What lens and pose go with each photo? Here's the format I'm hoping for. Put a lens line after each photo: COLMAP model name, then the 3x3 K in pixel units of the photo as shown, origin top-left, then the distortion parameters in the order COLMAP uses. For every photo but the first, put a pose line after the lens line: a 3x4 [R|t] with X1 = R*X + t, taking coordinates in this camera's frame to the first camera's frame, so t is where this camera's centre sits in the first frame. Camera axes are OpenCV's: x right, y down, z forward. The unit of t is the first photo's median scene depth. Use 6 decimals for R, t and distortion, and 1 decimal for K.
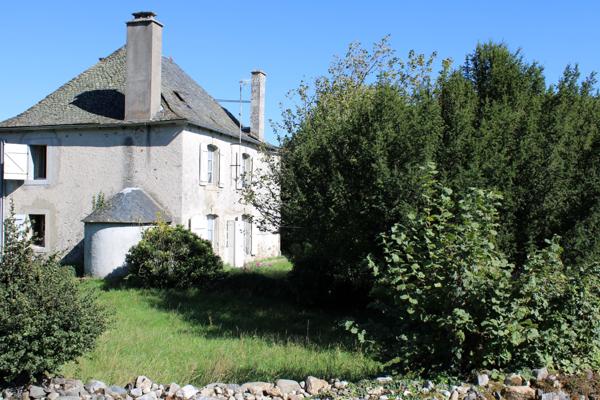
lens RADIAL K [[794.0, 0, 300.0], [0, 794.0, 200.0], [0, 0, 1]] dist [-0.086828, 0.052303]
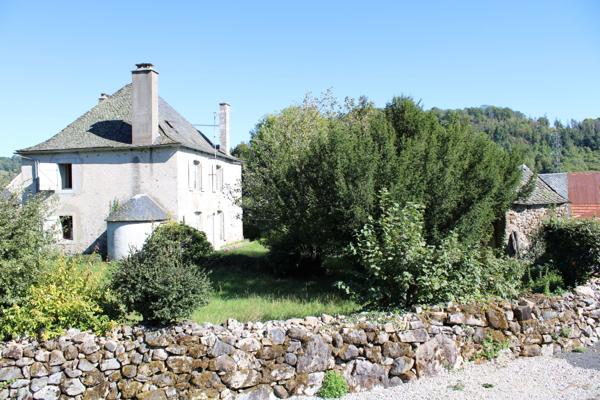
lens RADIAL K [[792.6, 0, 300.0], [0, 792.6, 200.0], [0, 0, 1]] dist [-0.262979, 0.003223]
pose [[0.985157, -0.030612, 0.168902, -0.228418], [0.024451, 0.998962, 0.038441, -0.068006], [-0.169903, -0.033741, 0.984883, -0.491583]]
